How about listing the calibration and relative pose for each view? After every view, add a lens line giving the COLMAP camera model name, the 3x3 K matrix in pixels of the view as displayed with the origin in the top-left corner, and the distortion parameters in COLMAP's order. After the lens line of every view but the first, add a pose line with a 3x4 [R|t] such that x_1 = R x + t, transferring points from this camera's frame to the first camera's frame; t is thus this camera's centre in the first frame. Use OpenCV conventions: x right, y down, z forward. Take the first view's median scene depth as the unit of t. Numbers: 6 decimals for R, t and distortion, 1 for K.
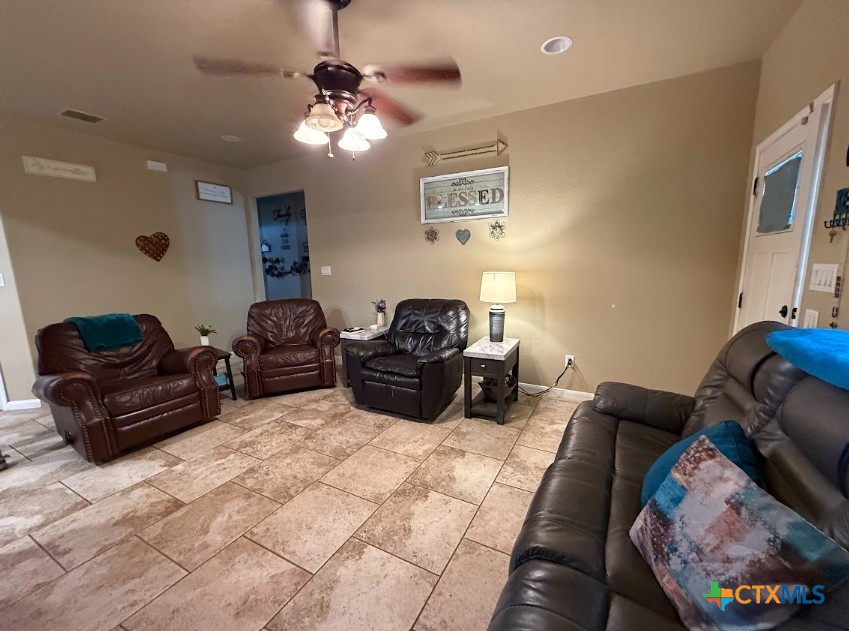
lens RADIAL K [[345.8, 0, 429.8], [0, 345.8, 320.1], [0, 0, 1]] dist [-0.000628, -0.000021]
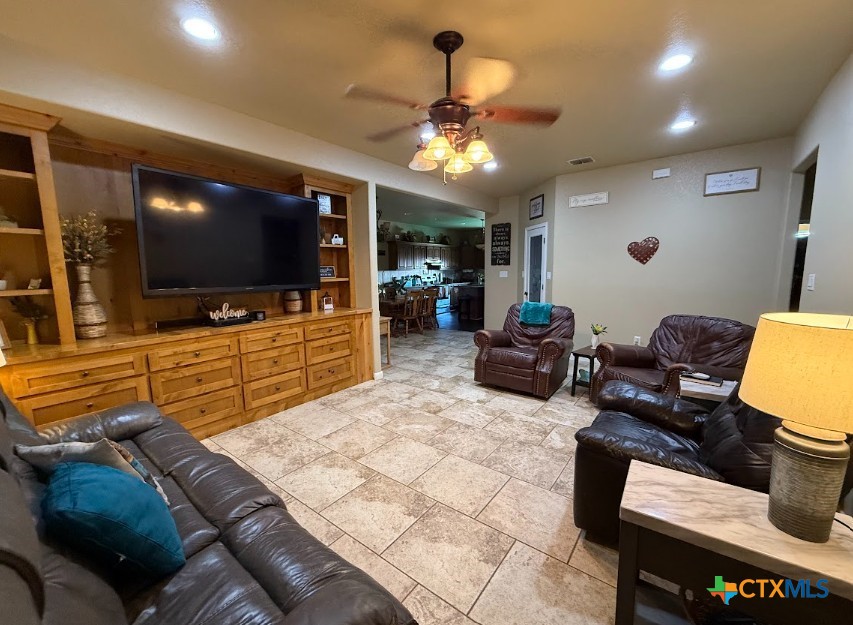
lens RADIAL K [[350.0, 0, 429.4], [0, 350.0, 311.3], [0, 0, 1]] dist [0.008752, -0.000396]
pose [[-0.148743, 0.142996, -0.978482, 0.713724], [-0.153609, 0.974138, 0.165711, -0.184161], [0.976872, 0.174953, -0.122931, 0.879755]]
